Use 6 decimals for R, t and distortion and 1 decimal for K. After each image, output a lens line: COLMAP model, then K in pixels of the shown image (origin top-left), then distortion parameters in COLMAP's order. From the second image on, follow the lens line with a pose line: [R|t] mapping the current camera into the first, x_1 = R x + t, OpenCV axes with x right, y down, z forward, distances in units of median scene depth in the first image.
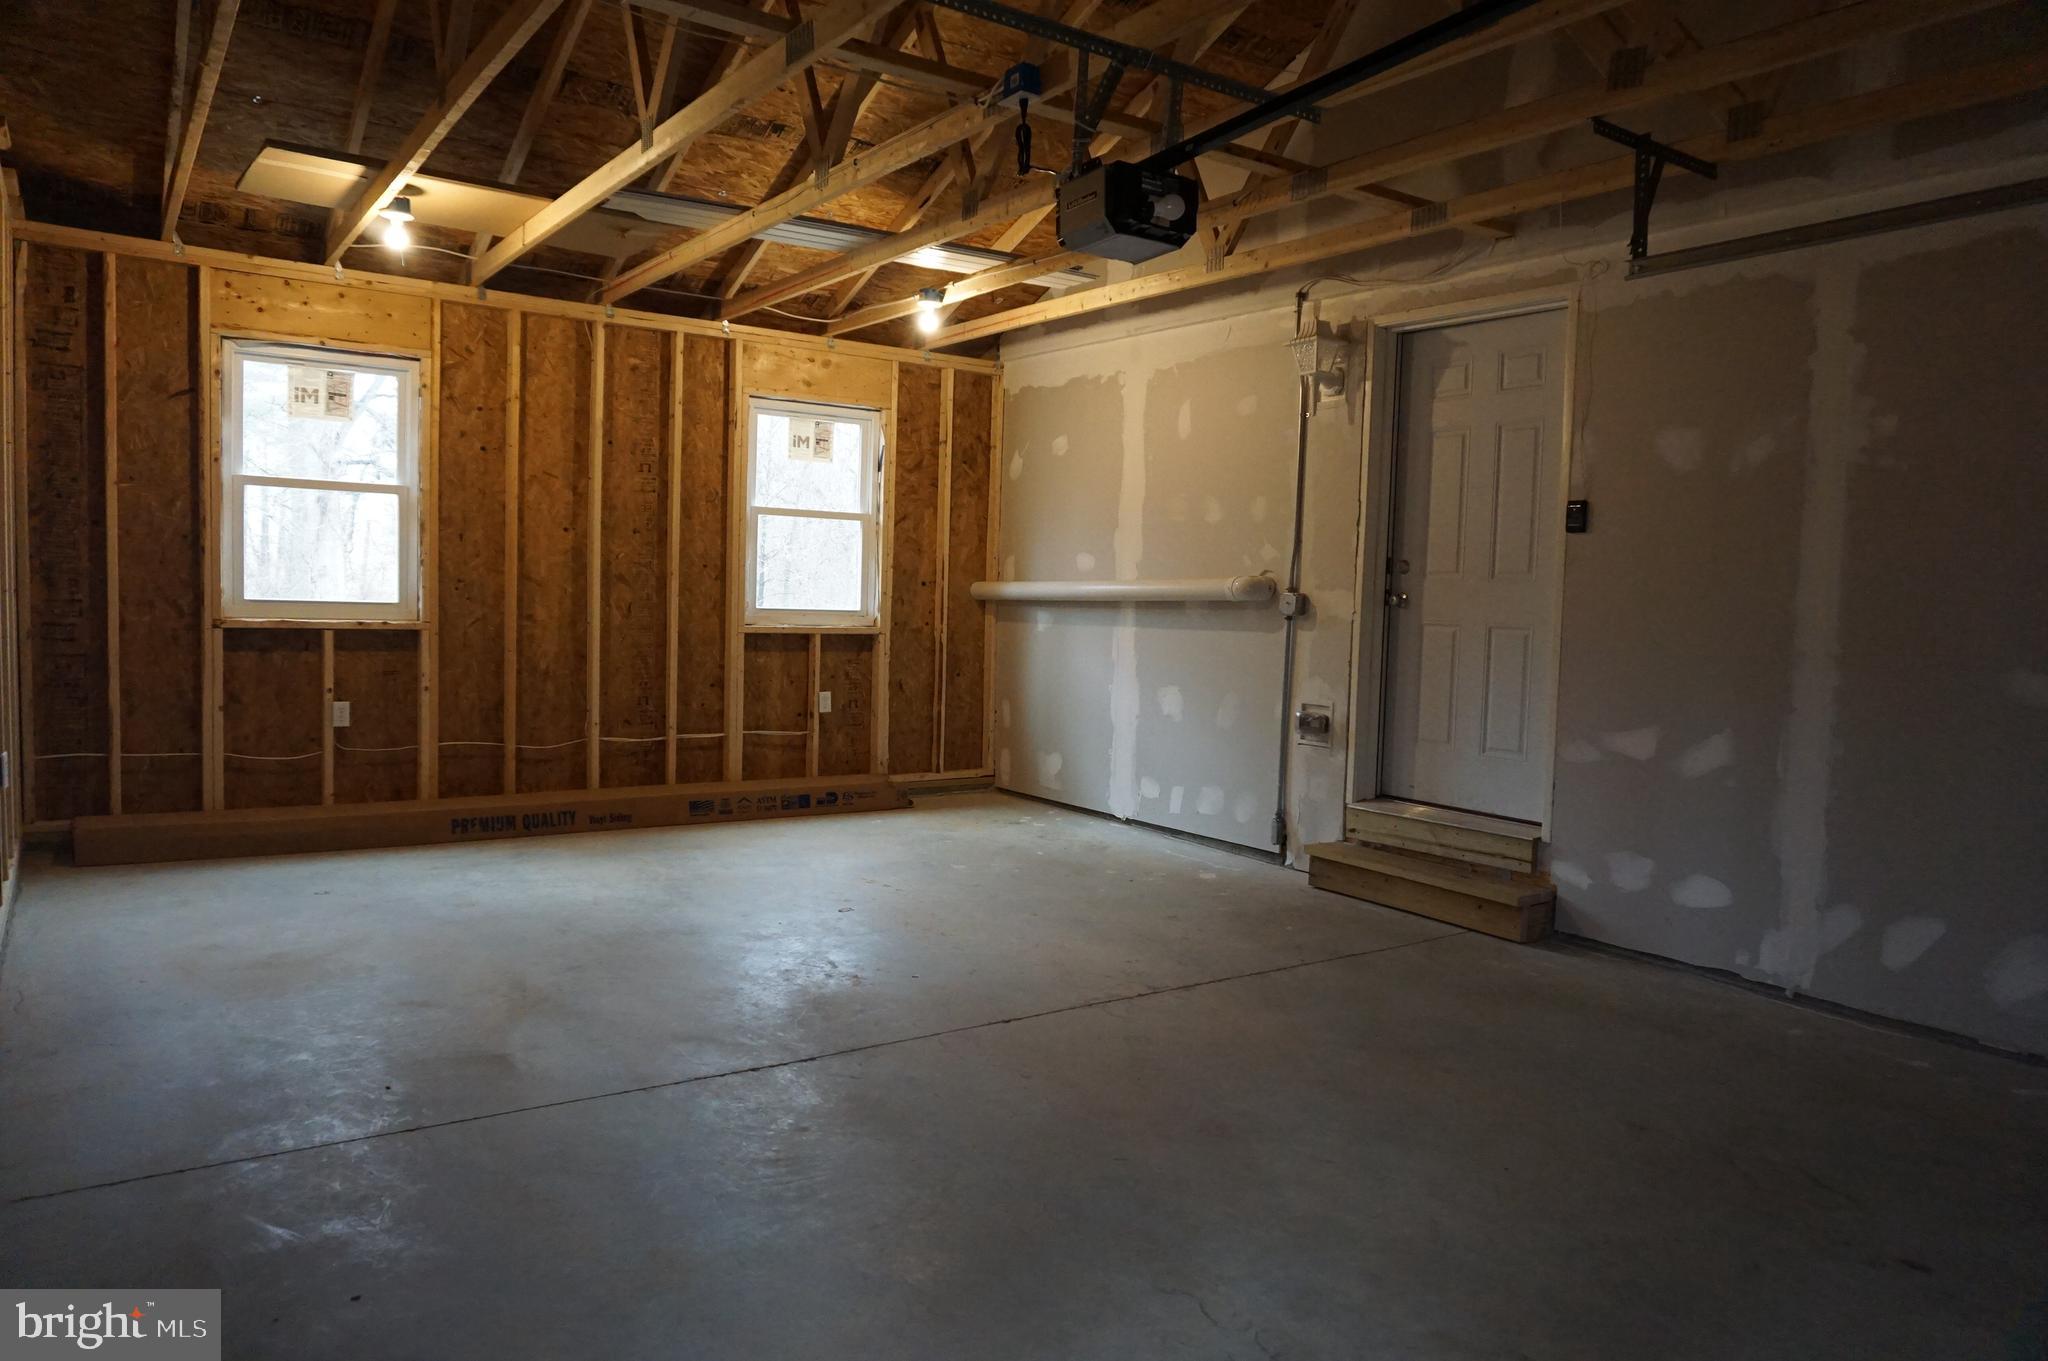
lens RADIAL K [[1375.5, 0, 1024.0], [0, 1375.5, 680.5], [0, 0, 1]] dist [-0.053145, 0.039928]
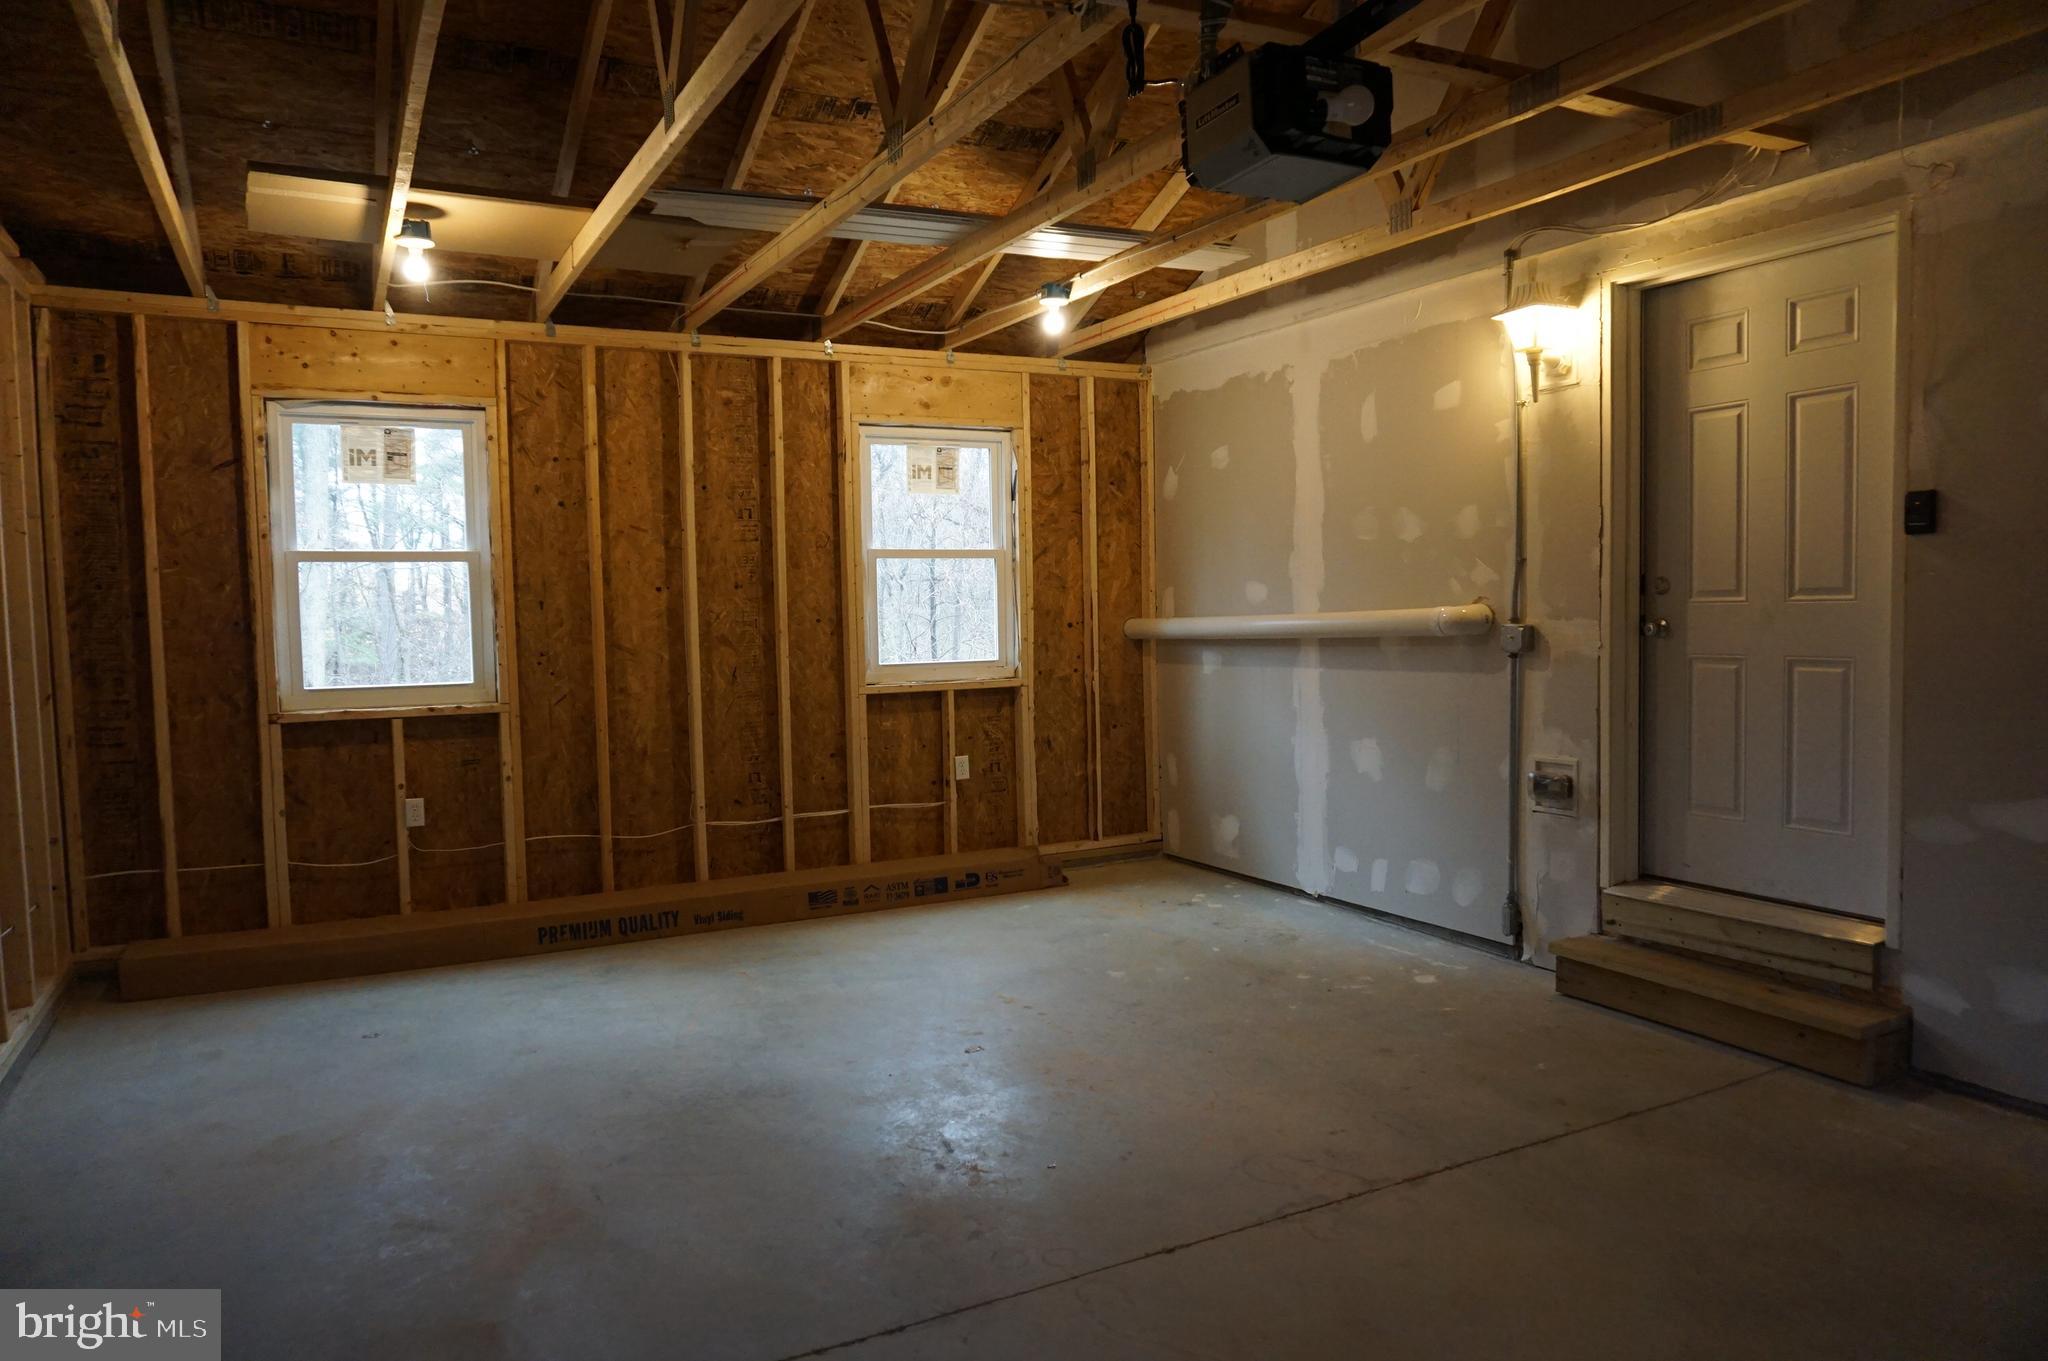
lens RADIAL K [[1393.1, 0, 1014.7], [0, 1393.1, 684.8], [0, 0, 1]] dist [-0.041756, 0.044780]
pose [[0.990070, -0.044126, -0.133470, 0.010640], [0.043118, 0.999015, -0.010434, -0.031048], [0.133799, 0.004575, 0.990998, 0.148791]]
